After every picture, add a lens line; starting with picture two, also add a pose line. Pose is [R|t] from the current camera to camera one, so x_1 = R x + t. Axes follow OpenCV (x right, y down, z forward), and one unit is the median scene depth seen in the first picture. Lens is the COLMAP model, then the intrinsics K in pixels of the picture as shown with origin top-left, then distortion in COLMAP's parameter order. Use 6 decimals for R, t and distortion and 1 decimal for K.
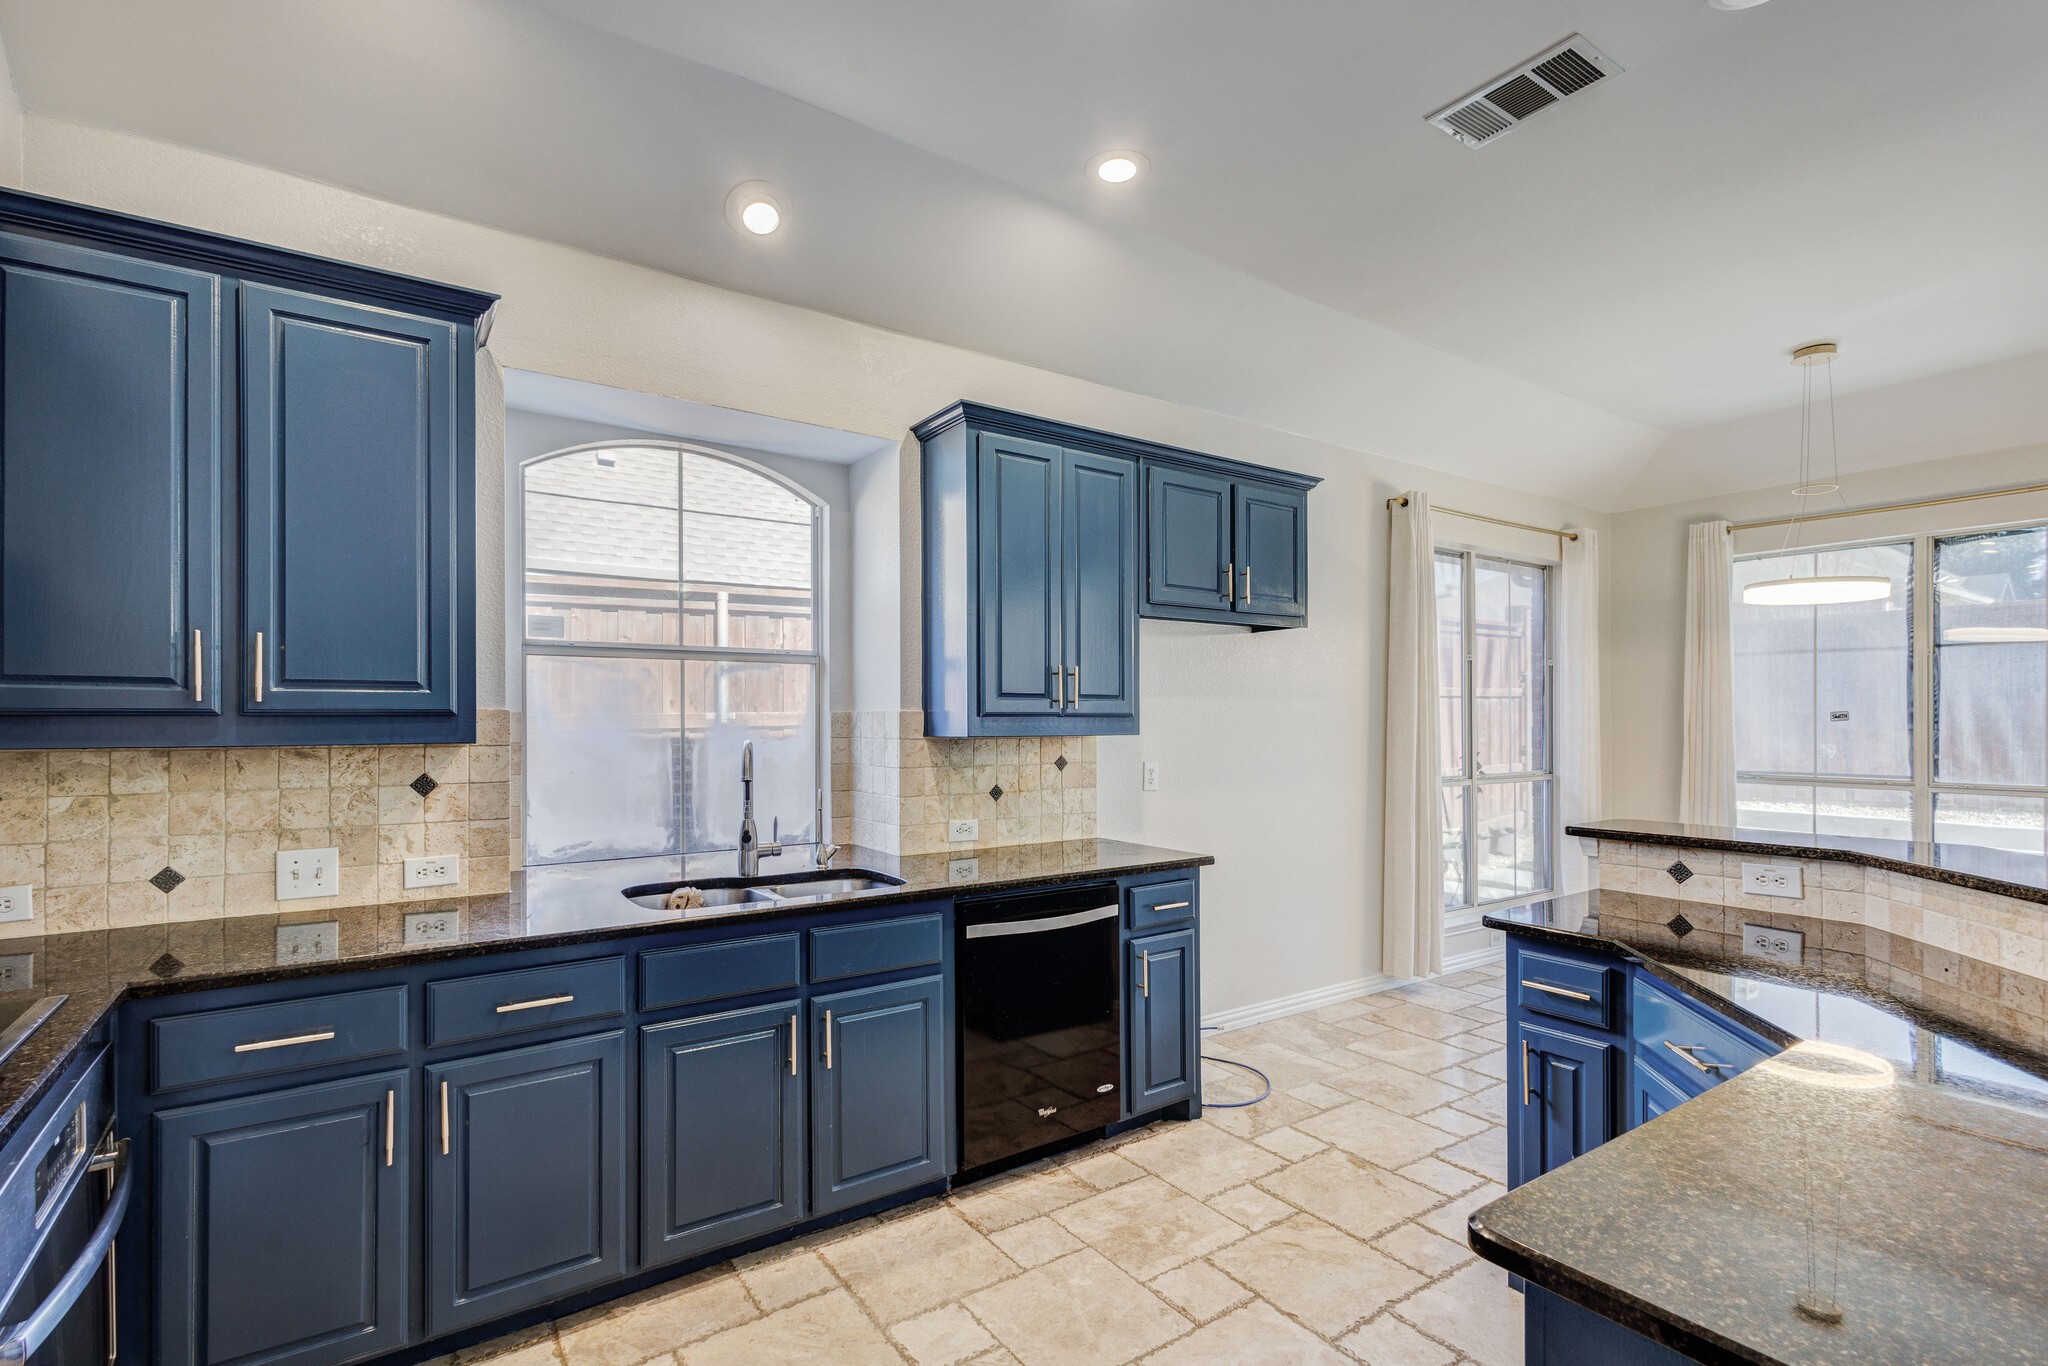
lens RADIAL K [[954.8, 0, 1033.2], [0, 954.8, 720.4], [0, 0, 1]] dist [0.003068, 0.000117]
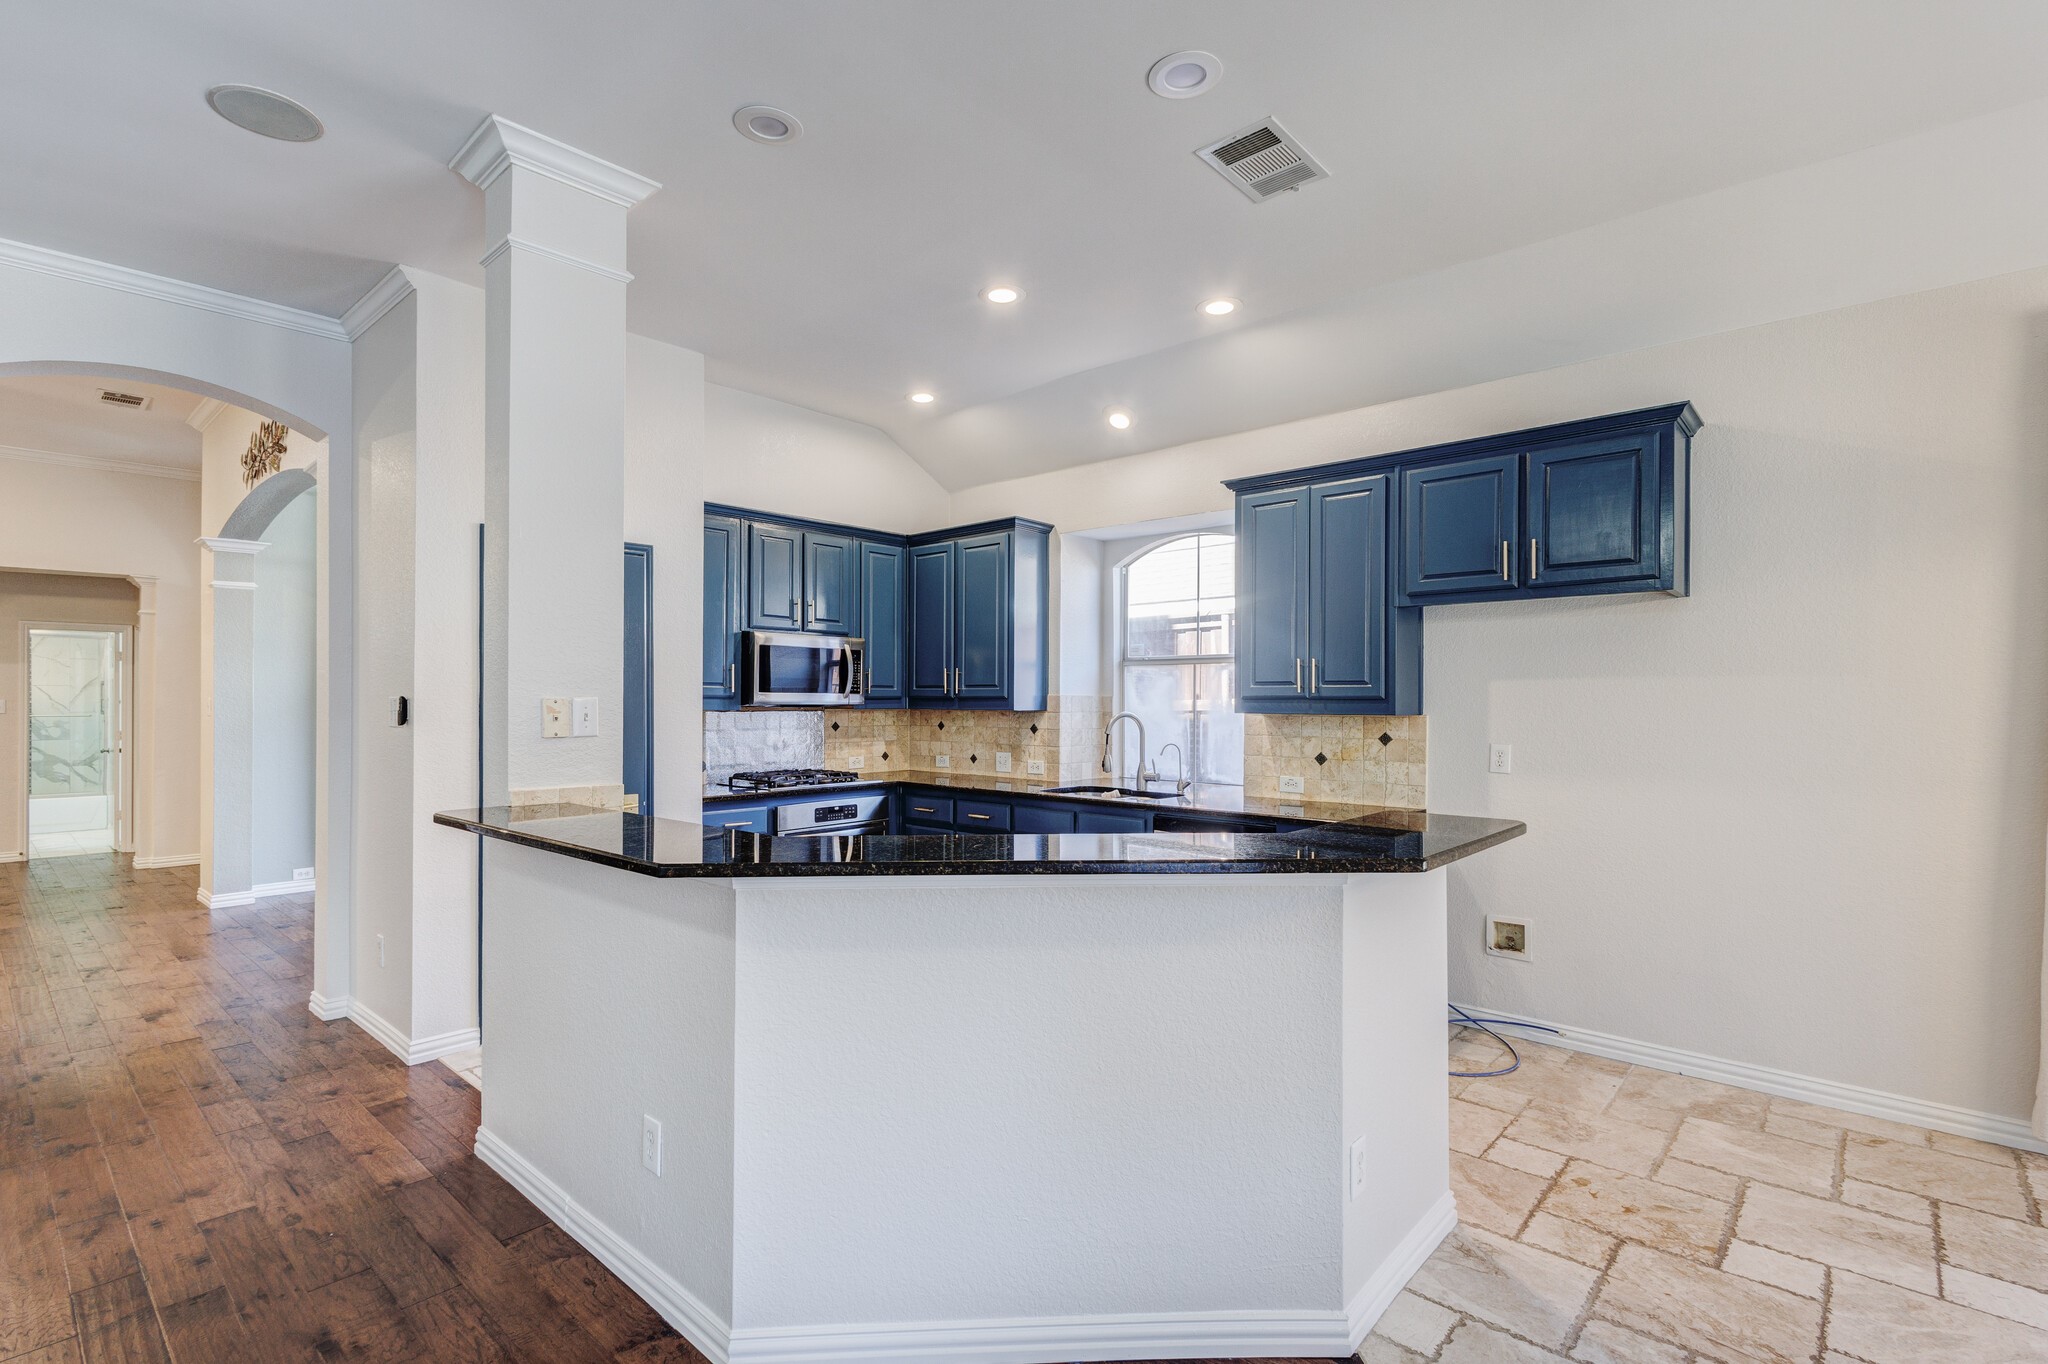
lens RADIAL K [[957.9, 0, 1020.8], [0, 957.9, 699.8], [0, 0, 1]] dist [0.006180, 0.000616]
pose [[0.227824, 0.000528, -0.973702, 1.359315], [-0.005023, 0.999987, -0.000633, 0.000138], [0.973689, 0.005035, 0.227823, 0.390114]]
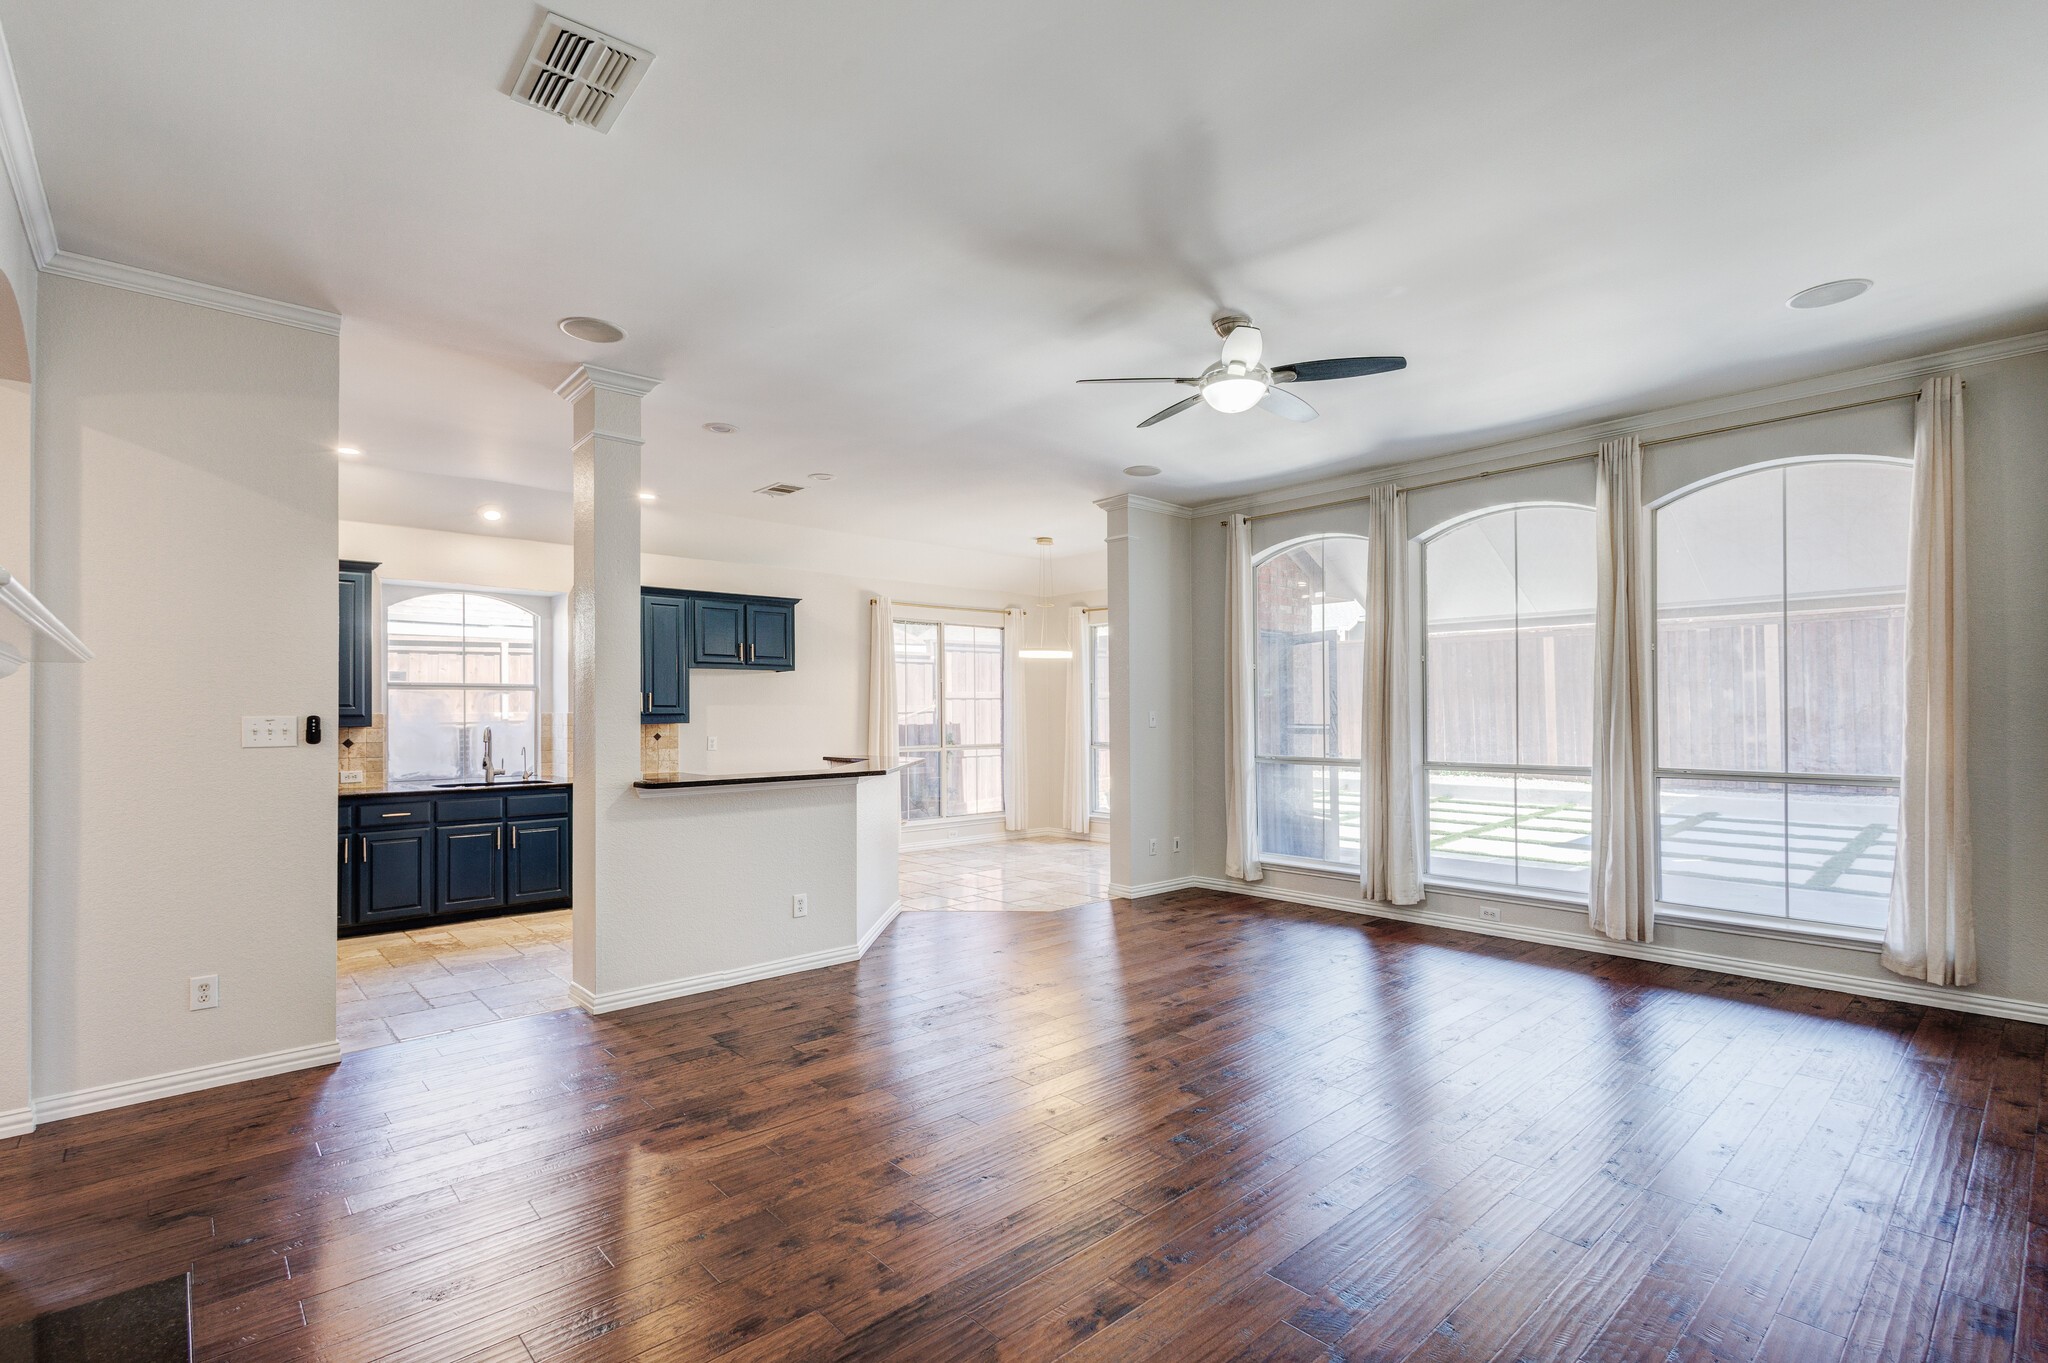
lens RADIAL K [[950.6, 0, 1029.6], [0, 950.6, 702.9], [0, 0, 1]] dist [0.004399, 0.000175]
pose [[0.991461, -0.004322, 0.130334, 0.738016], [0.006151, 0.999888, -0.013639, 0.004304], [-0.130260, 0.014324, 0.991376, -1.551679]]
